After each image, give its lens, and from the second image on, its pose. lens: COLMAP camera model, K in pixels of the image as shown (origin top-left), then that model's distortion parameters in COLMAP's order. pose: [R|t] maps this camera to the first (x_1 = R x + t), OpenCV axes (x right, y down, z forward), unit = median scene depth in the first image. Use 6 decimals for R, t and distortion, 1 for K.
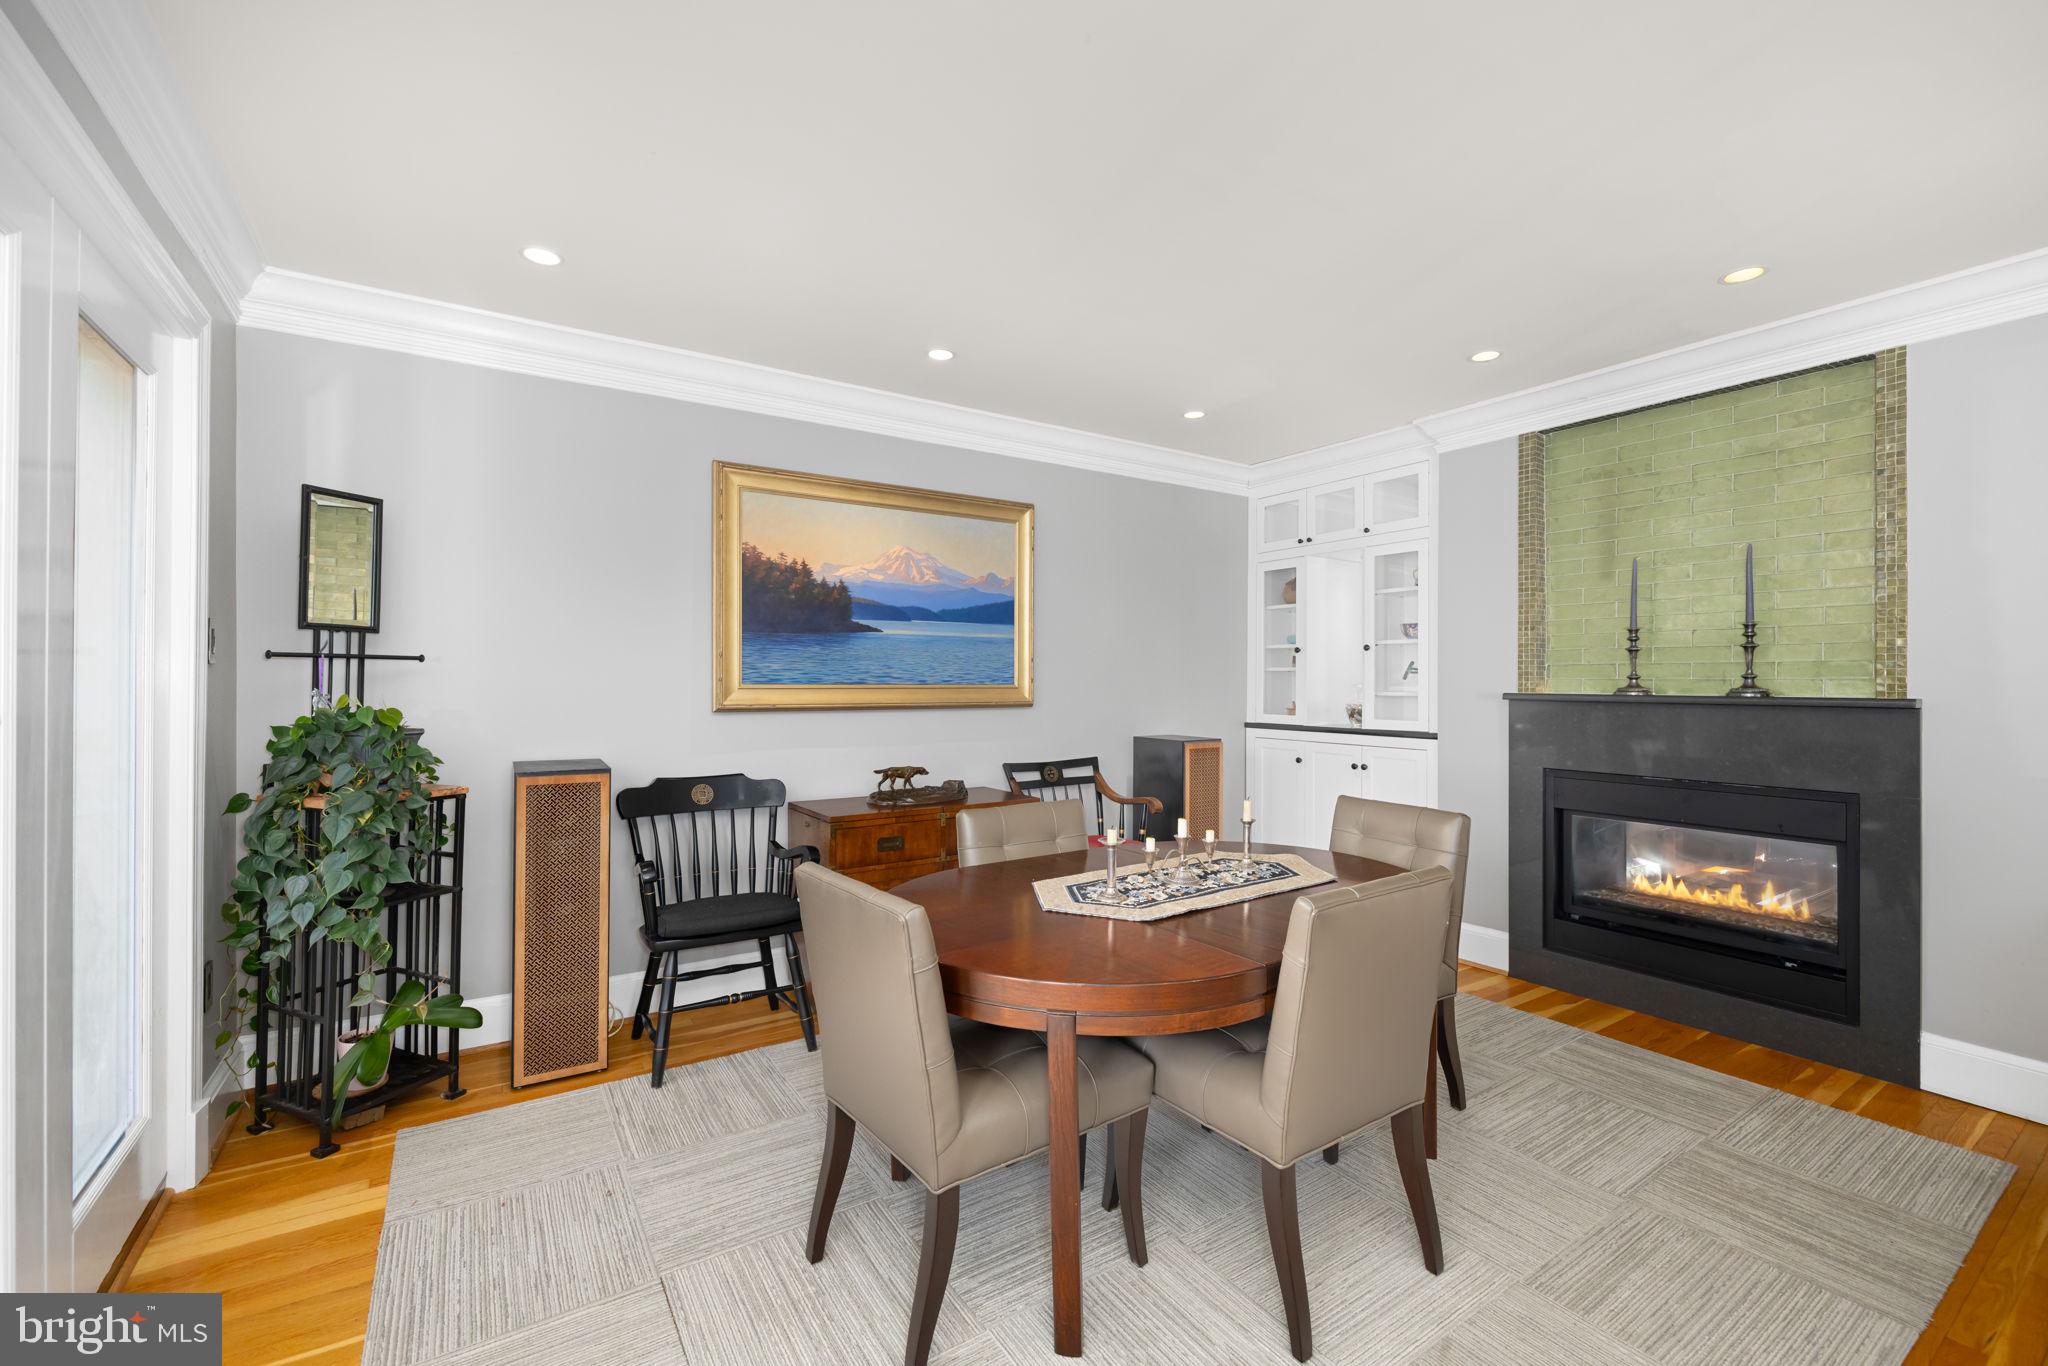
lens RADIAL K [[854.8, 0, 1034.1], [0, 854.8, 680.2], [0, 0, 1]] dist [-0.002821, 0.000303]
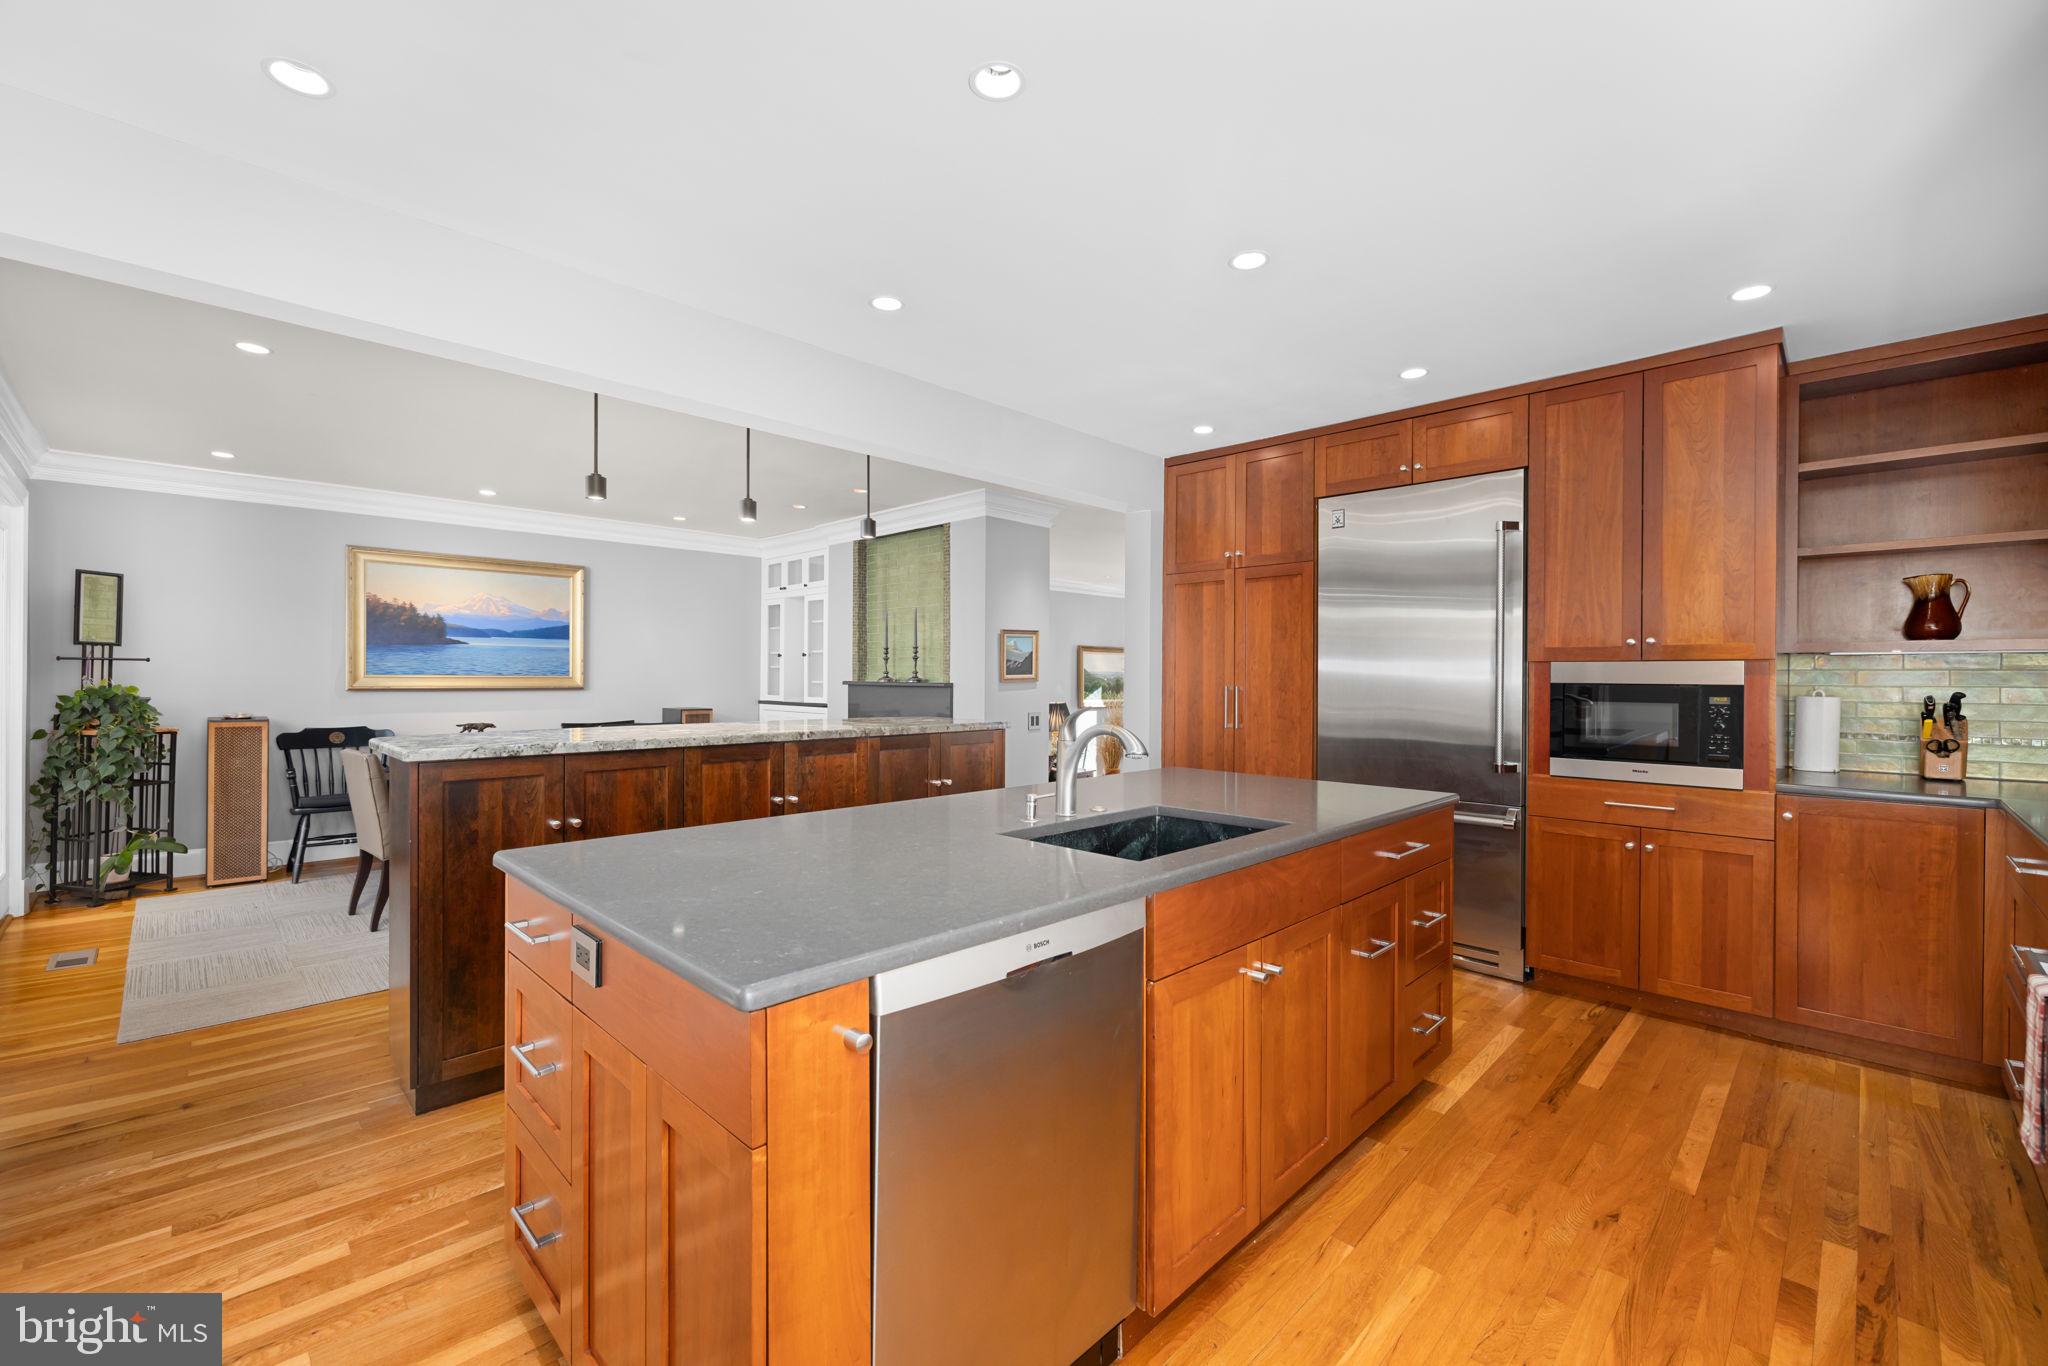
lens RADIAL K [[847.9, 0, 1032.4], [0, 847.9, 678.2], [0, 0, 1]] dist [0.000023, -0.000725]
pose [[0.978570, 0.001847, 0.205904, 0.720870], [-0.002712, 0.999989, 0.003919, 0.001233], [-0.205895, -0.004394, 0.978564, -1.102598]]
